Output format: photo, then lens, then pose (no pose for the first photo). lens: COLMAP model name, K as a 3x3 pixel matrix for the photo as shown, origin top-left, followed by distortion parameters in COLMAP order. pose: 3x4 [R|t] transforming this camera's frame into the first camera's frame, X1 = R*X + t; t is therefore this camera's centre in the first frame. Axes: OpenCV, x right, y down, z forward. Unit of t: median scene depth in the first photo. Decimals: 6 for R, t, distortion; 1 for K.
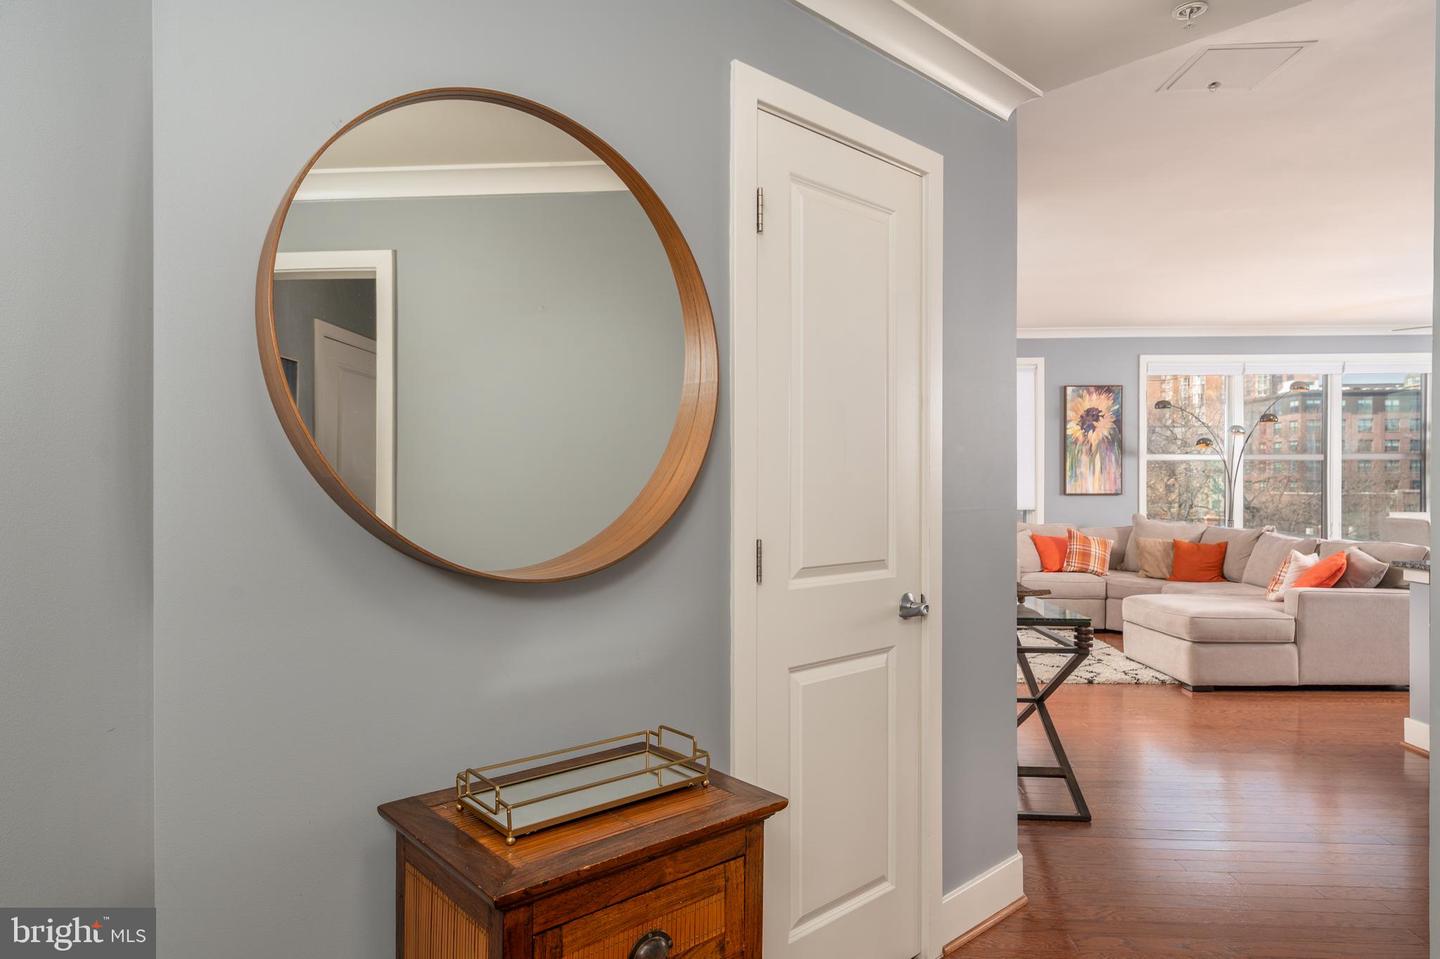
lens RADIAL K [[824.3, 0, 750.1], [0, 824.3, 488.0], [0, 0, 1]] dist [0.000556, 0.000280]
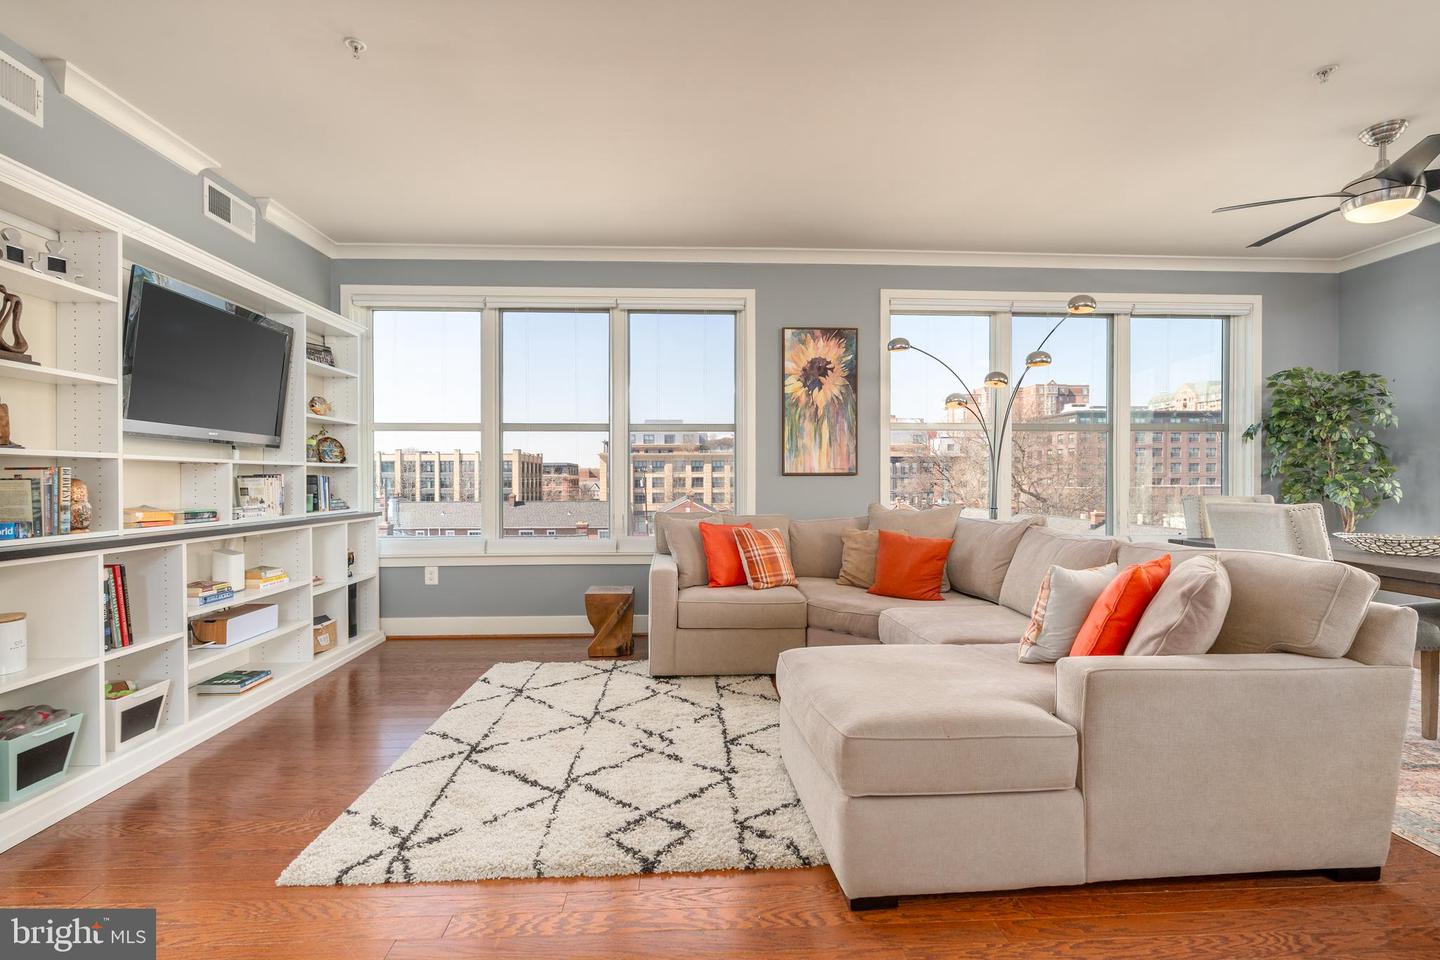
lens RADIAL K [[676.3, 0, 723.0], [0, 676.3, 483.9], [0, 0, 1]] dist [-0.002546, 0.000977]
pose [[0.994385, -0.000893, 0.105823, 0.408509], [0.000870, 1.000000, 0.000260, 0.024665], [-0.105823, -0.000166, 0.994385, 0.621435]]
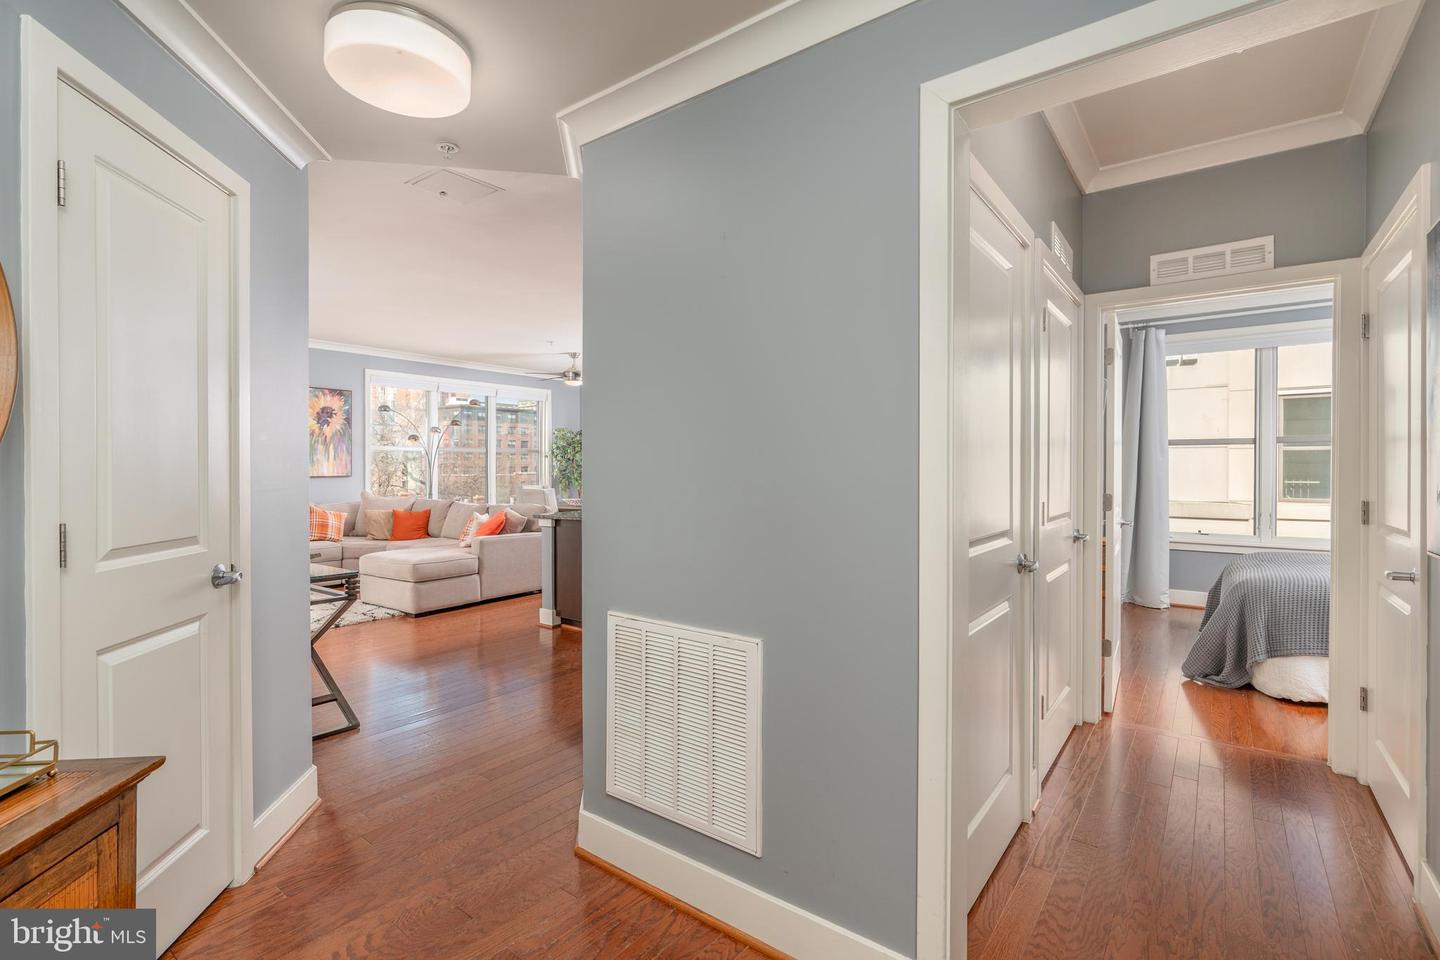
lens RADIAL K [[643.8, 0, 685.2], [0, 643.8, 472.5], [0, 0, 1]] dist [-0.001211, 0.000300]
pose [[0.602968, -0.005930, 0.797743, -0.046432], [0.005053, 0.999981, 0.003614, 0.000994], [-0.797749, 0.001852, 0.602987, -0.012253]]
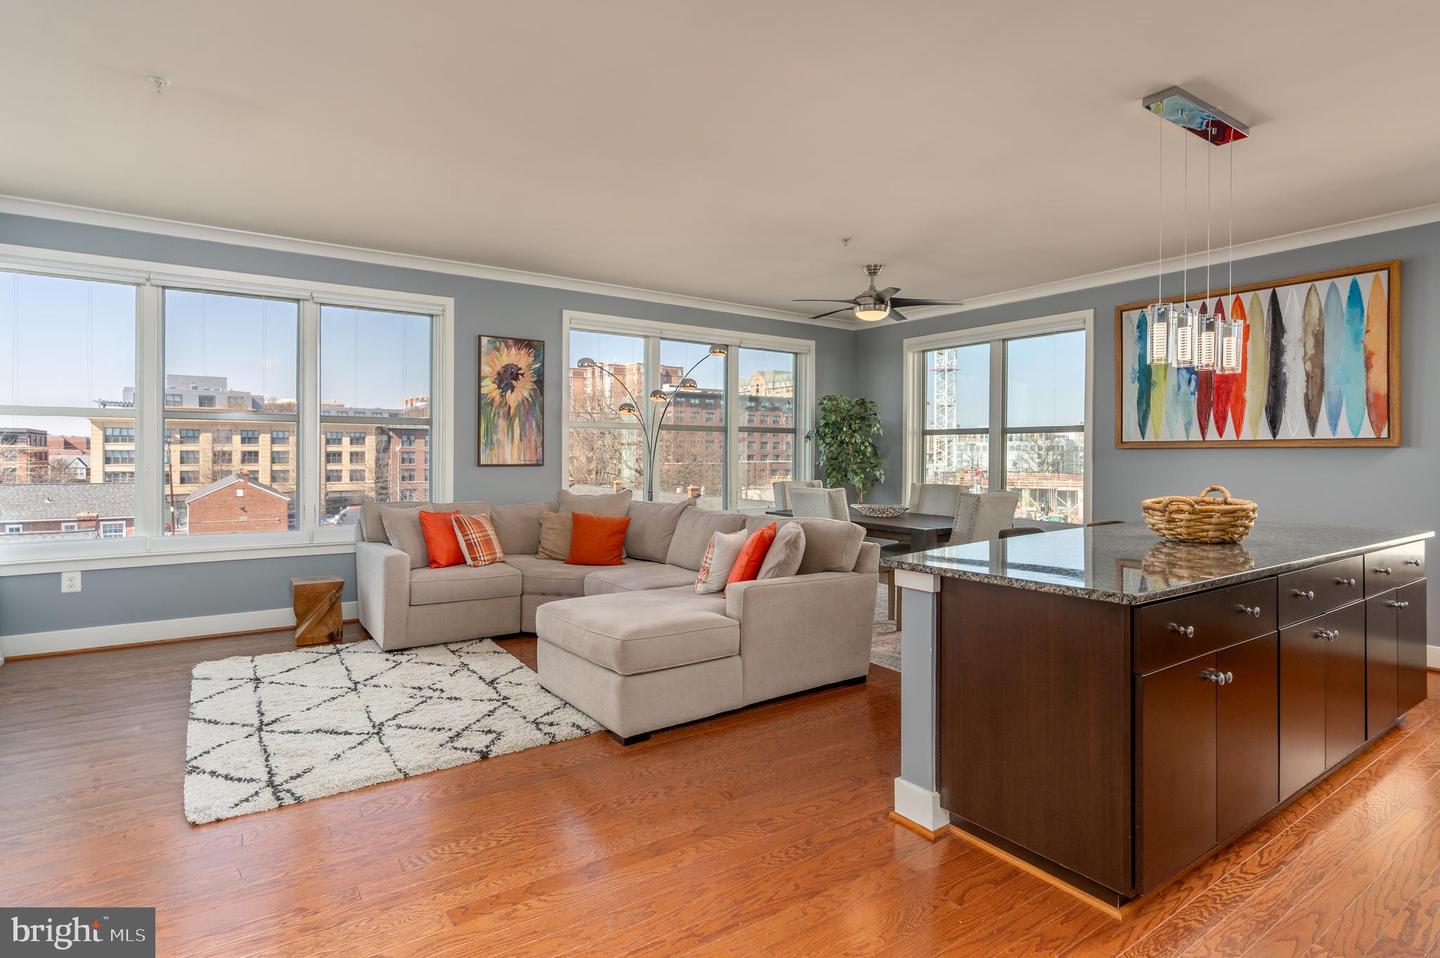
lens RADIAL K [[711.7, 0, 708.7], [0, 711.7, 456.4], [0, 0, 1]] dist [0.000070, 0.001251]
pose [[0.804127, 0.003273, 0.594449, 0.218949], [-0.000773, 0.999990, -0.004460, 0.002342], [-0.594457, 0.003127, 0.804121, 0.440857]]
